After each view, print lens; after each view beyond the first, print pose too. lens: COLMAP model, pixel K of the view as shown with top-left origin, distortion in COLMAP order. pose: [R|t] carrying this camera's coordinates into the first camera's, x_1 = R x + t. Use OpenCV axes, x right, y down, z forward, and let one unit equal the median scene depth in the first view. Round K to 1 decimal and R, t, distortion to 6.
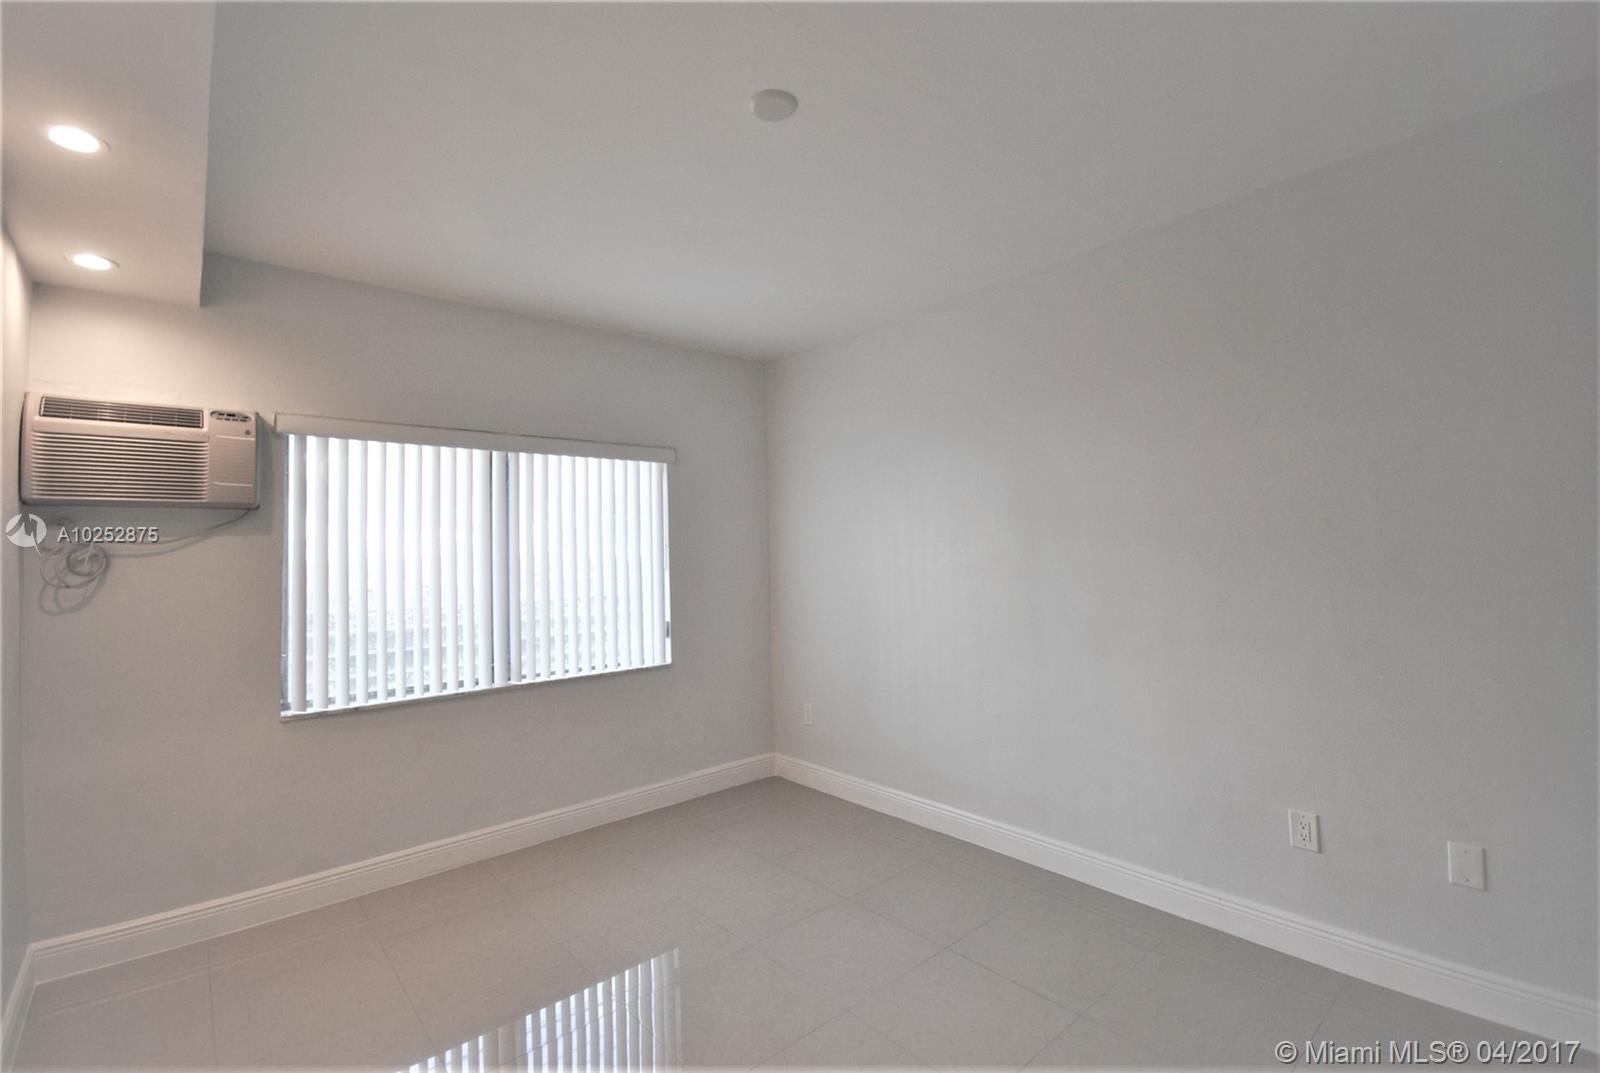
lens RADIAL K [[724.5, 0, 800.0], [0, 724.5, 536.5], [0, 0, 1]] dist [-0.001200, -0.000081]
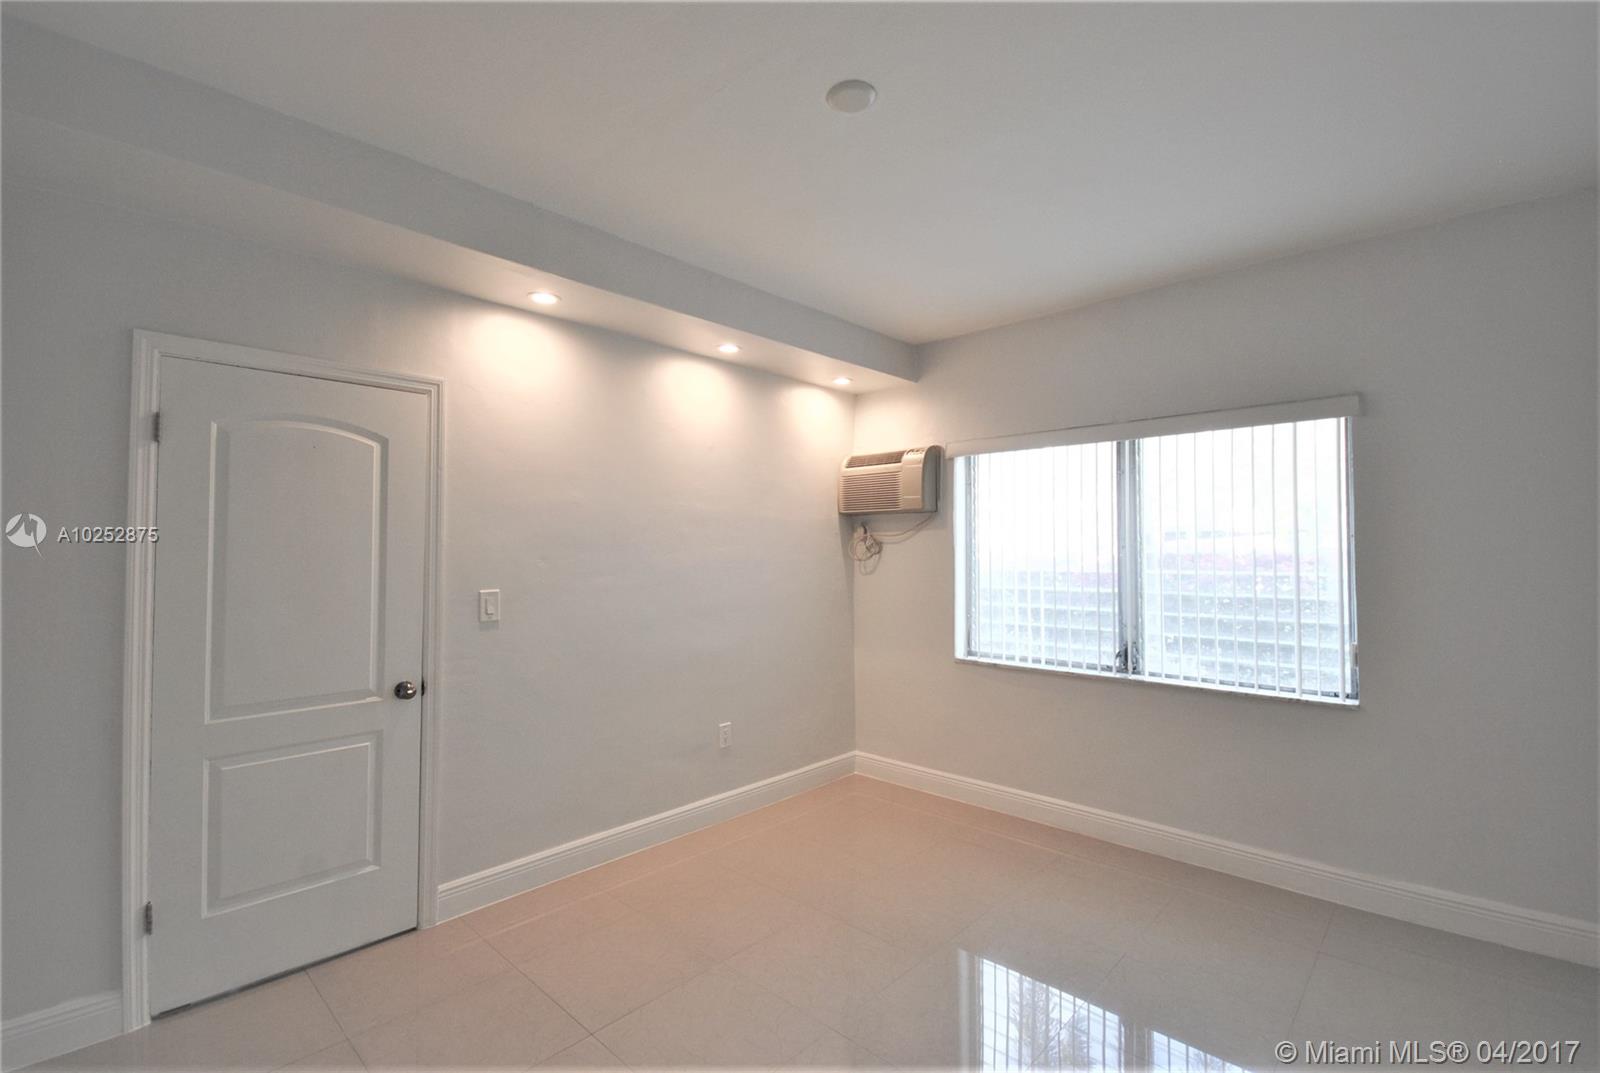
lens RADIAL K [[724.5, 0, 800.0], [0, 724.5, 536.5], [0, 0, 1]] dist [-0.001200, -0.000081]
pose [[0.078515, 0.005261, -0.996899, 0.527806], [0.023649, 0.999695, 0.007138, -0.003750], [0.996632, -0.024136, 0.078366, 0.473622]]
